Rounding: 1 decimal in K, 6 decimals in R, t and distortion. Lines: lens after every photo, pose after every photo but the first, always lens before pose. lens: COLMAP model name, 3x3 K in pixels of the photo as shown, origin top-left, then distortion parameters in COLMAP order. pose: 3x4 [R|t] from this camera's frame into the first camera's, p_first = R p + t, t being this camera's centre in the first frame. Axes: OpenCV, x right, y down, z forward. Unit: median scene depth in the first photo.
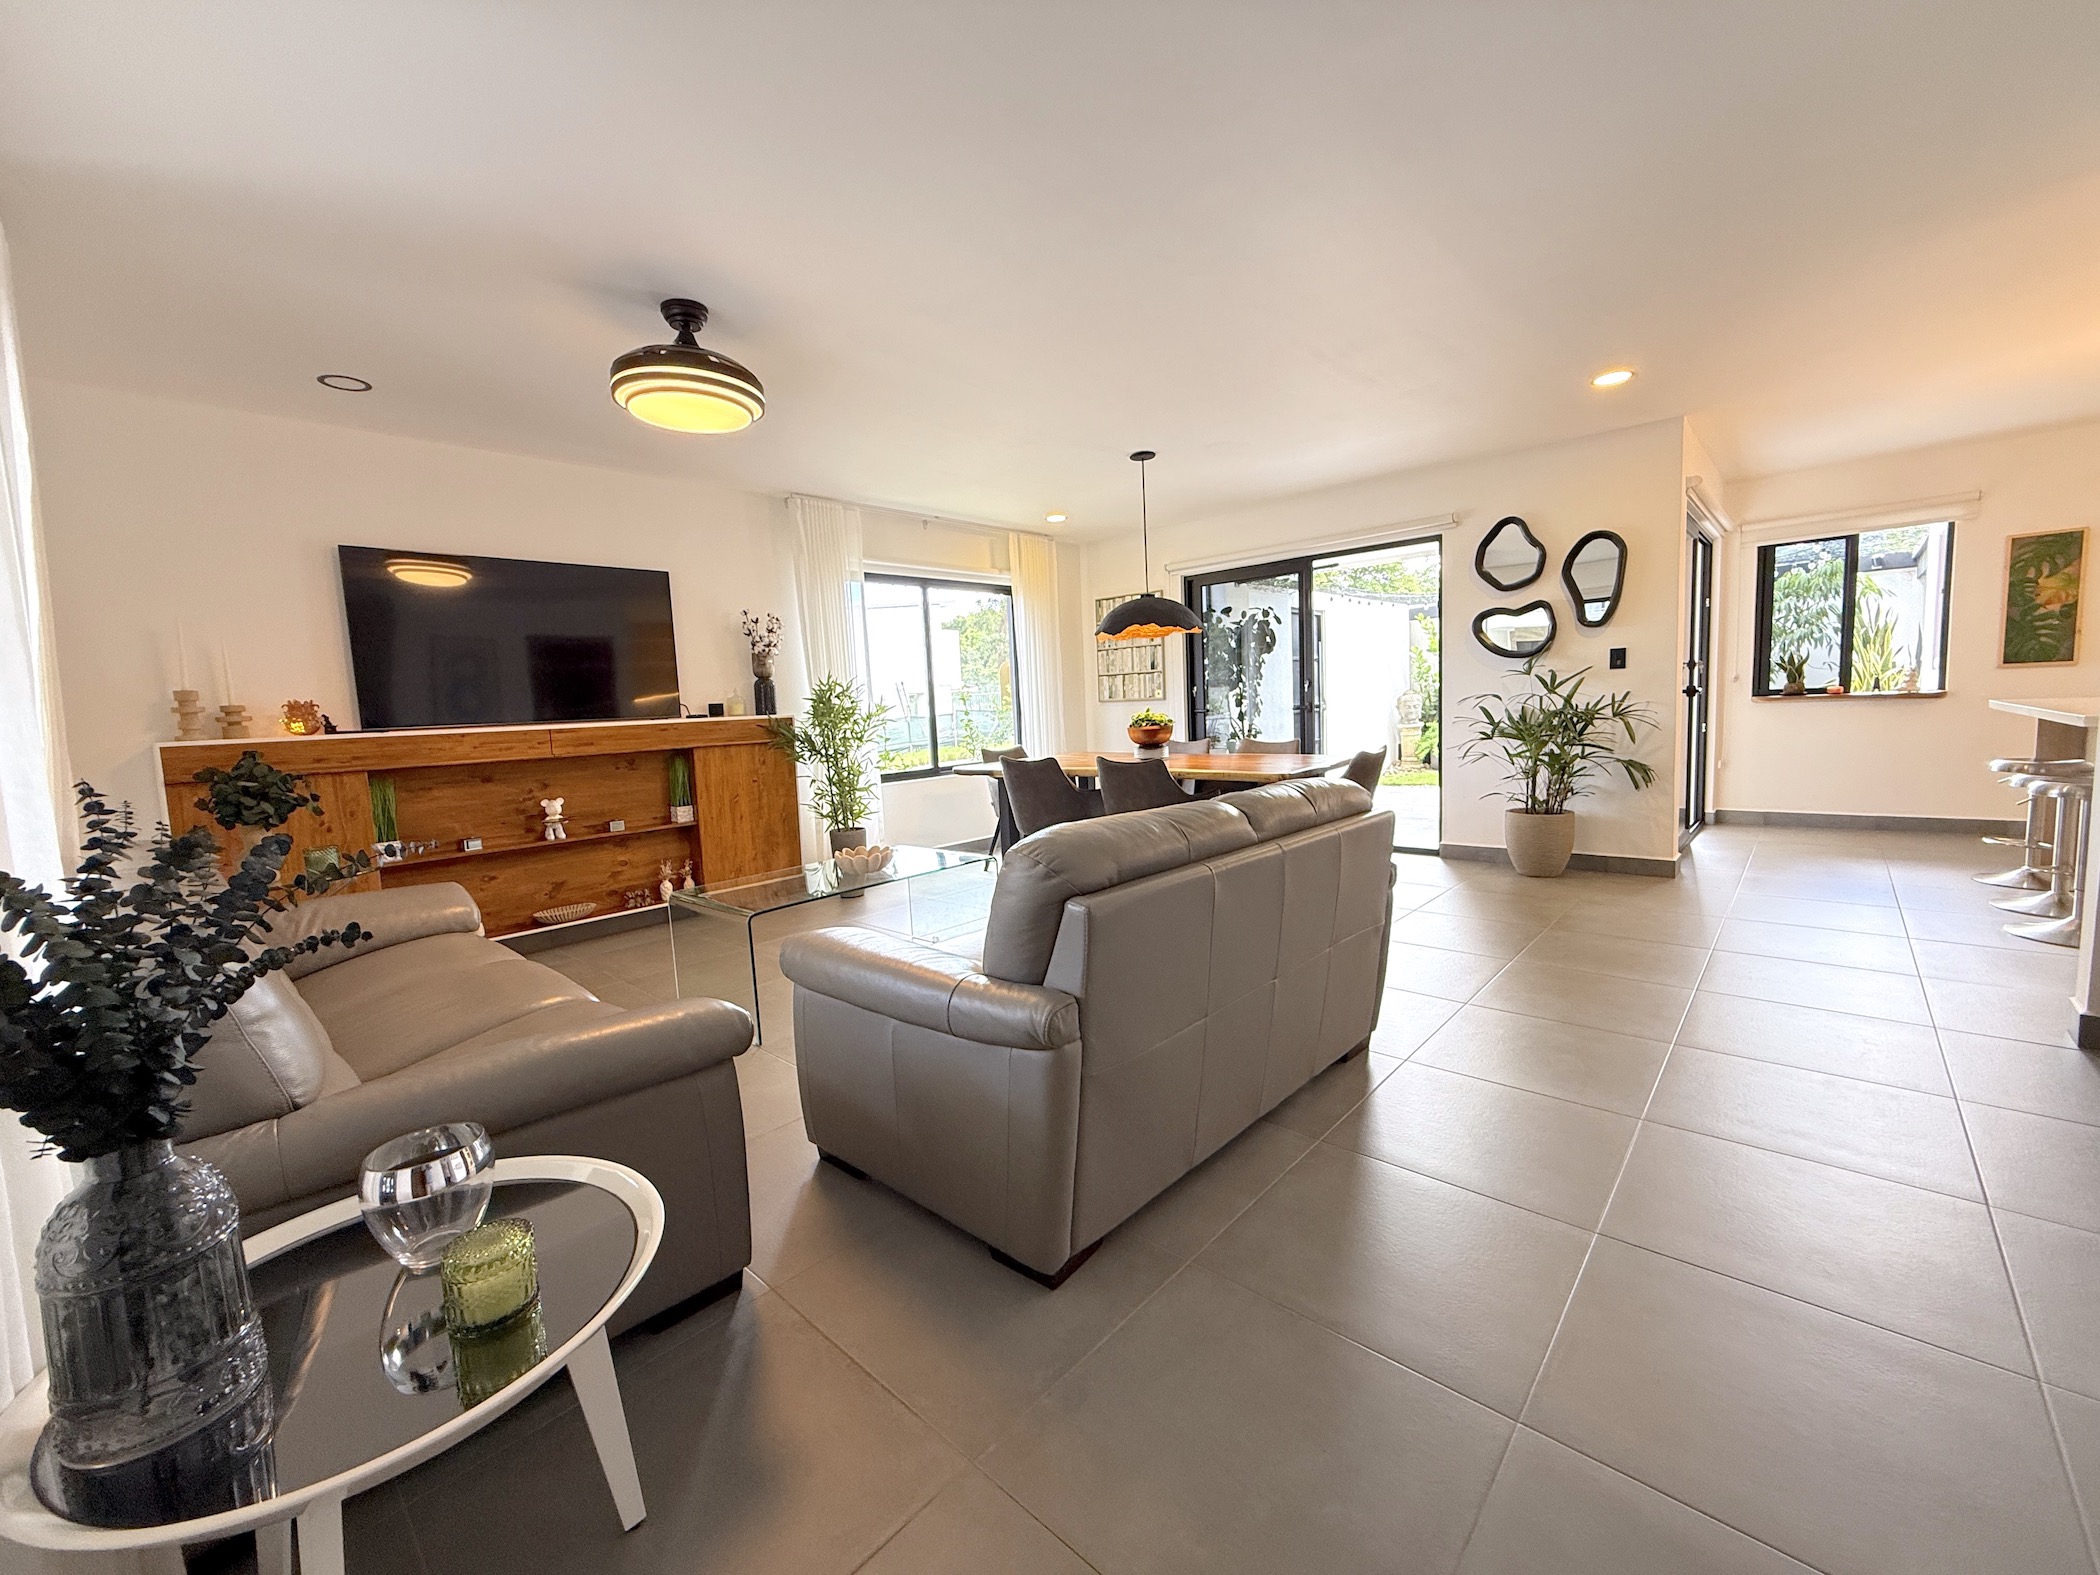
lens RADIAL K [[843.5, 0, 1050.0], [0, 843.5, 787.5], [0, 0, 1]] dist [-0.001582, -0.000024]
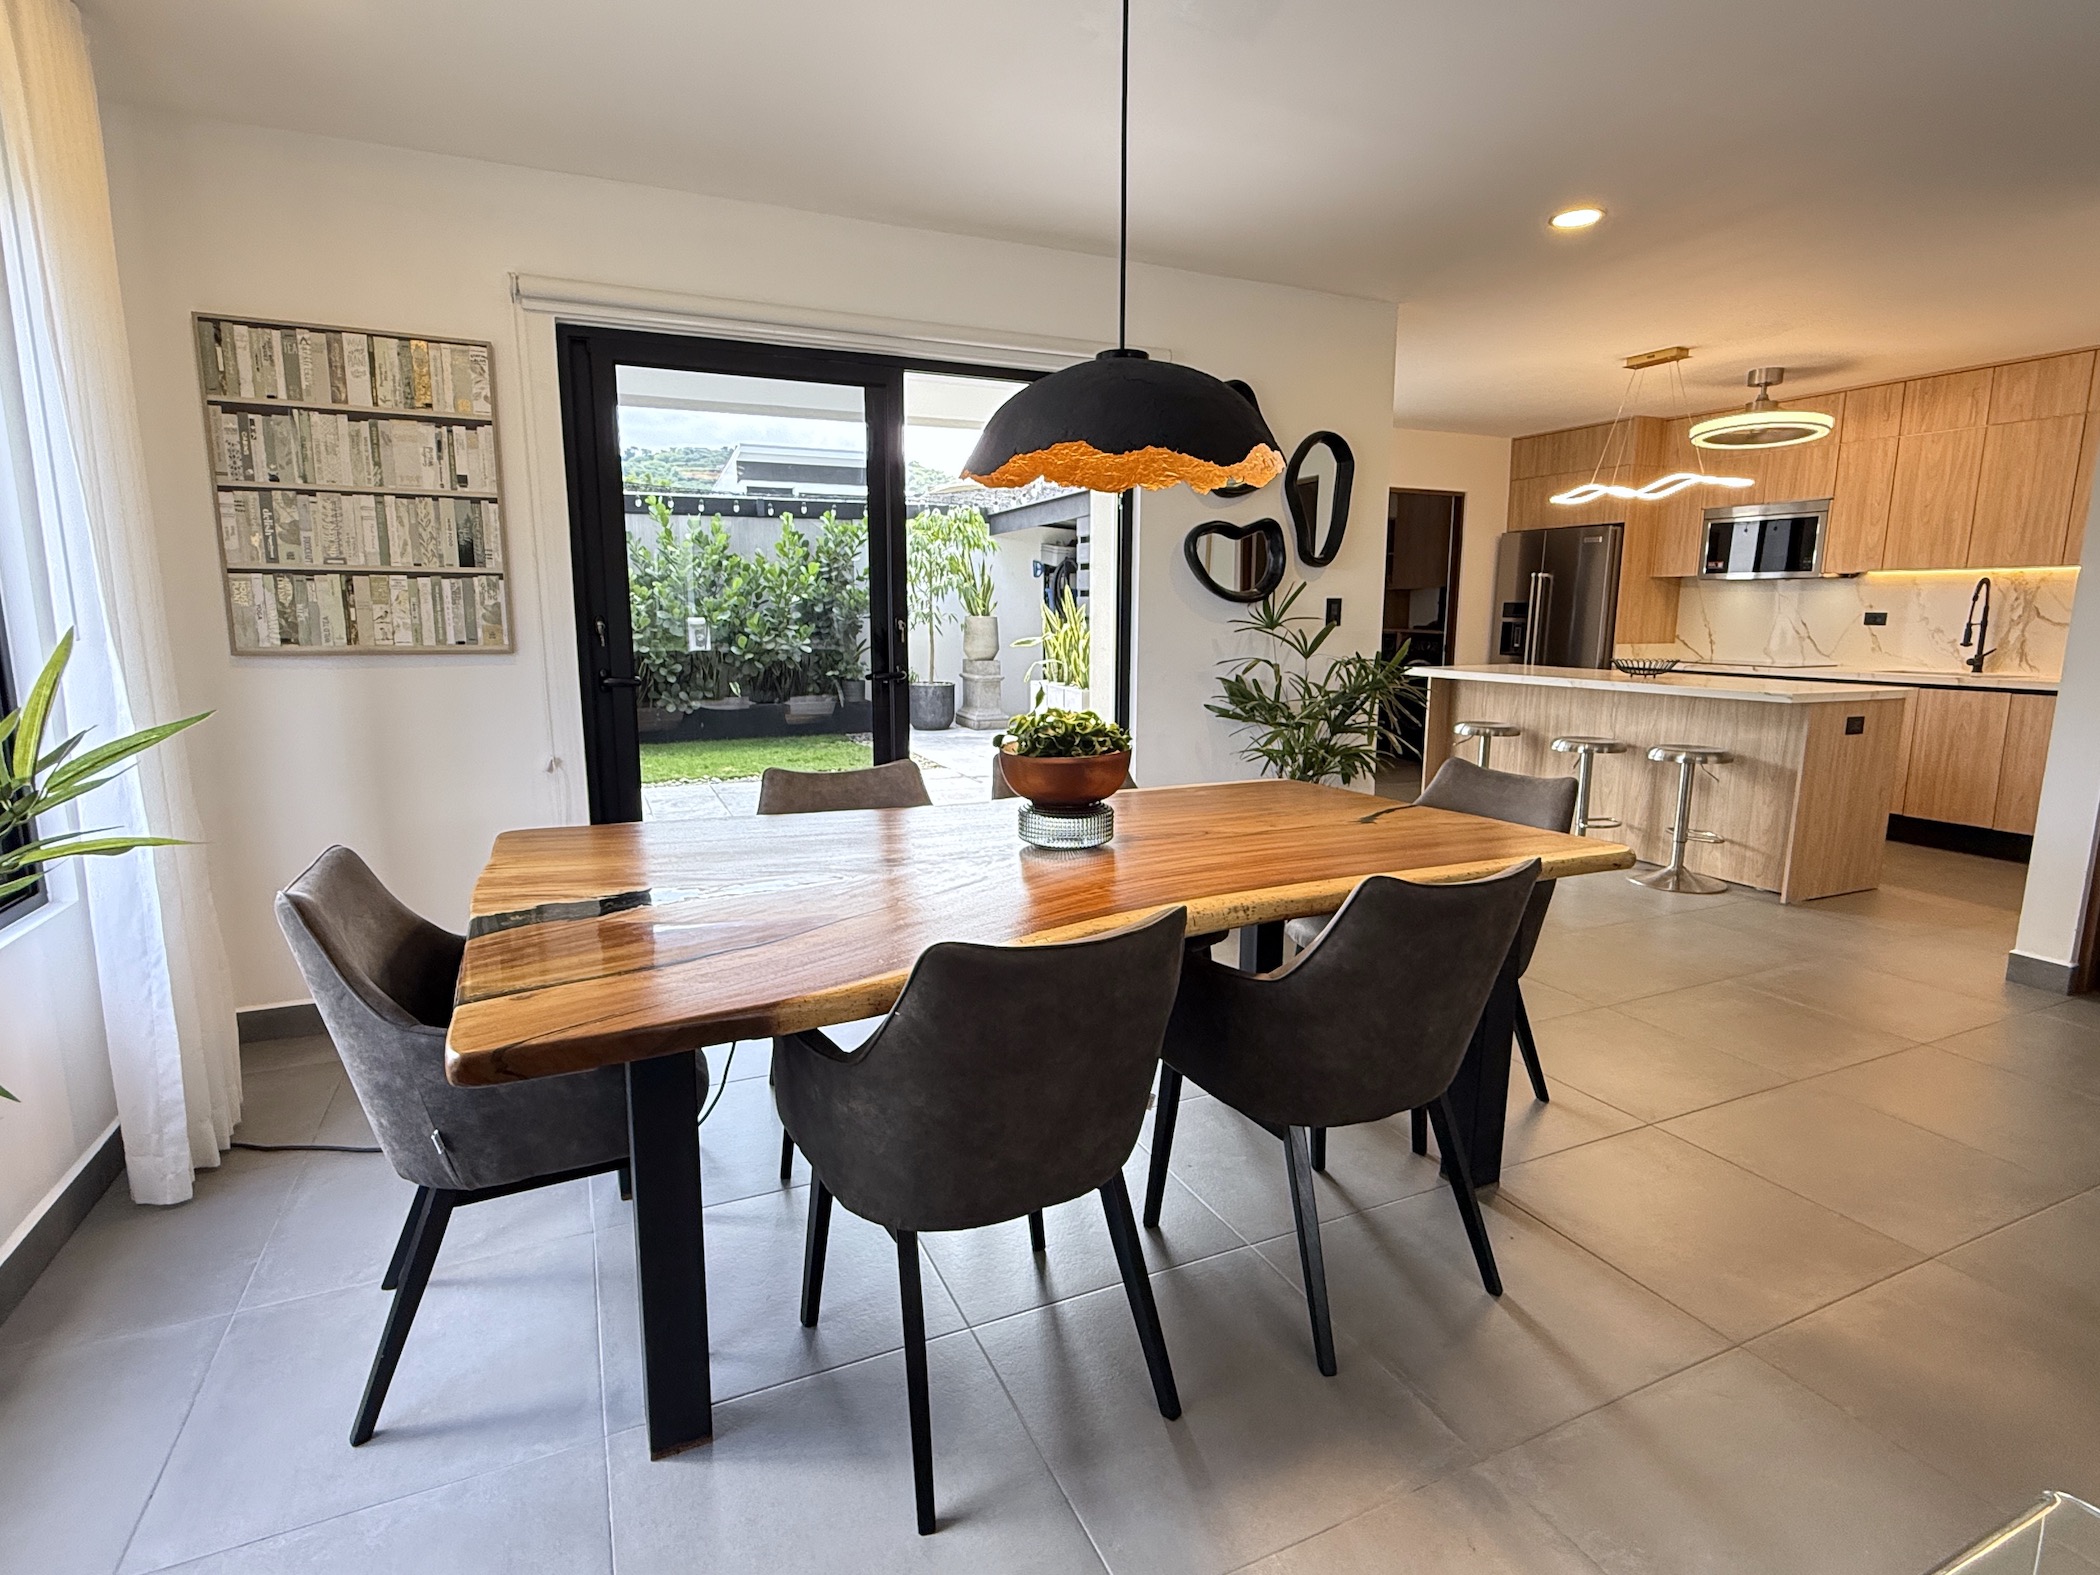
lens RADIAL K [[1058.0, 0, 1050.0], [0, 1058.0, 787.5], [0, 0, 1]] dist [-0.002294, -0.000175]
pose [[0.382824, -0.106215, 0.917695, -0.275759], [0.073820, 0.993709, 0.084218, -0.089028], [-0.920867, 0.035504, 0.388257, 0.810149]]
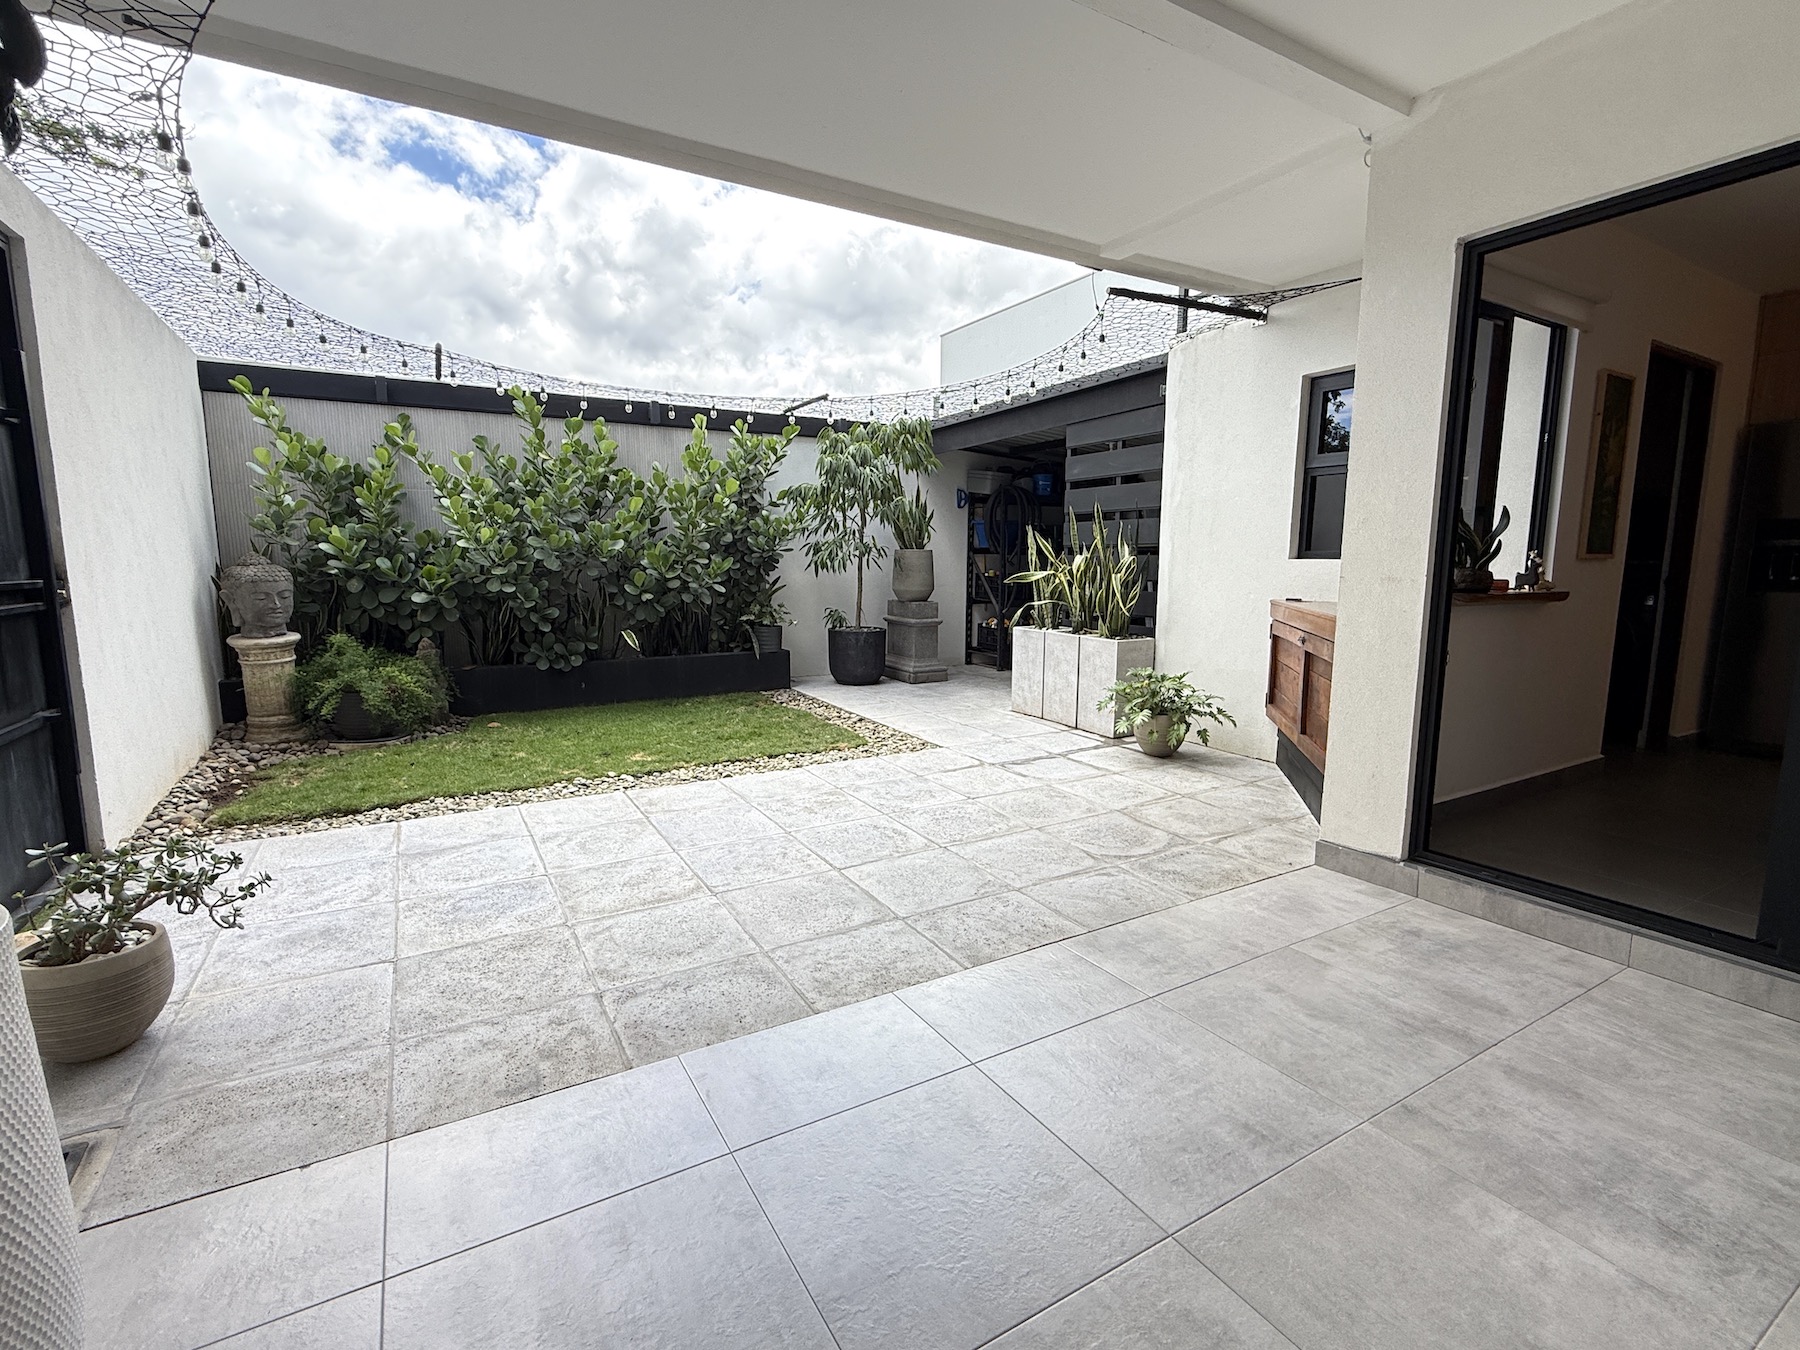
lens RADIAL K [[829.7, 0, 900.0], [0, 829.7, 675.0], [0, 0, 1]] dist [0.001785, 0.000051]
pose [[0.279547, -0.086314, 0.956244, 0.288070], [0.078784, 0.994655, 0.066749, -0.146713], [-0.956894, 0.056678, 0.284853, 1.397210]]
